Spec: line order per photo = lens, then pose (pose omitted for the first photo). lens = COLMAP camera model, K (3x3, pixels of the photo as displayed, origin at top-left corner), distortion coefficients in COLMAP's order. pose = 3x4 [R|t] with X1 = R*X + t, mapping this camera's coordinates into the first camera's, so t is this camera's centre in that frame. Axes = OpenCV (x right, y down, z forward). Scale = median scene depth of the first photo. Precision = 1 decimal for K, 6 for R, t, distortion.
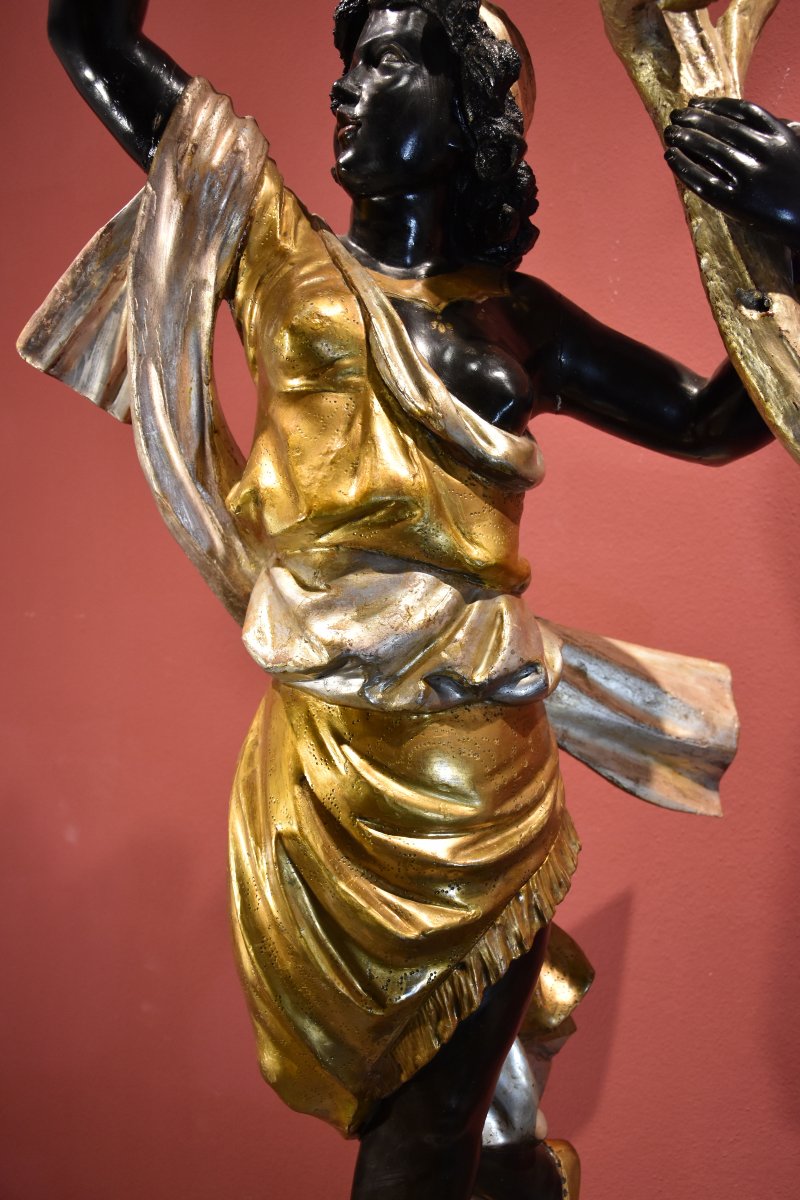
lens RADIAL K [[1132.4, 0, 400.0], [0, 1132.4, 600.0], [0, 0, 1]] dist [-0.014506, 0.018208]
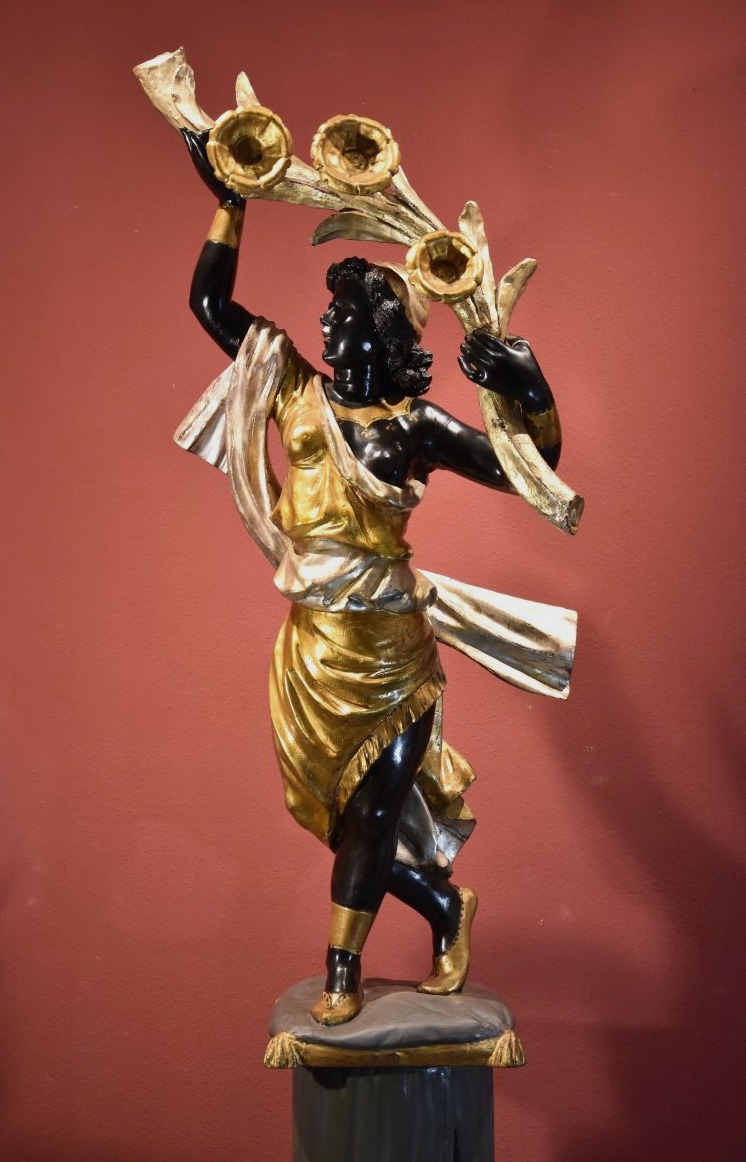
lens RADIAL K [[2106.6, 0, 373.0], [0, 2106.6, 581.0], [0, 0, 1]] dist [-0.042853, -0.036893]
pose [[0.974175, 0.003814, -0.225762, 0.868149], [-0.013723, 0.999009, -0.042338, 0.184333], [0.225377, 0.044342, 0.973262, -2.603156]]
